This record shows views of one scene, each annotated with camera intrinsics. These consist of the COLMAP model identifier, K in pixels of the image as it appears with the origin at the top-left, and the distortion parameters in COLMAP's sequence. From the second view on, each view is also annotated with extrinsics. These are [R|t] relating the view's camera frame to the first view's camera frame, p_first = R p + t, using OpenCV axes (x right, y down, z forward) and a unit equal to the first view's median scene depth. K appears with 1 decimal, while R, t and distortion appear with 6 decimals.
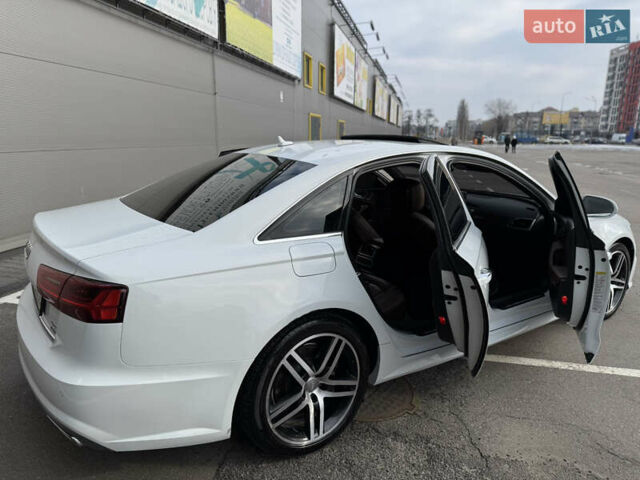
lens RADIAL K [[442.0, 0, 324.0], [0, 442.0, 240.6], [0, 0, 1]] dist [0.043088, -0.045595]
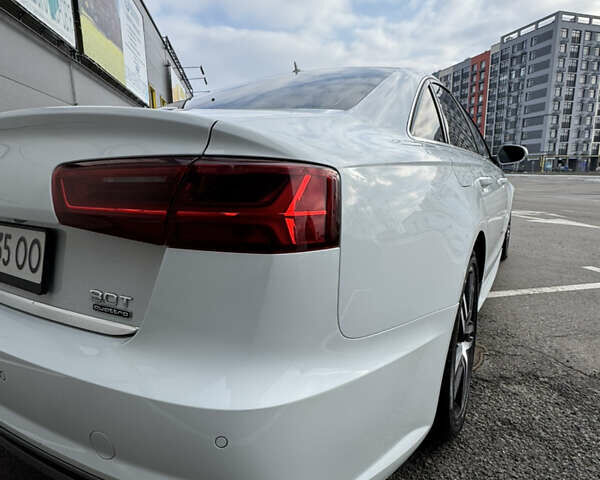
lens RADIAL K [[355.9, 0, 303.4], [0, 355.9, 233.4], [0, 0, 1]] dist [-0.006145, 0.007557]
pose [[0.918502, -0.088598, 0.385362, -0.362131], [0.110063, 0.993345, -0.033953, 0.102610], [-0.379789, 0.073600, 0.922141, 0.380778]]
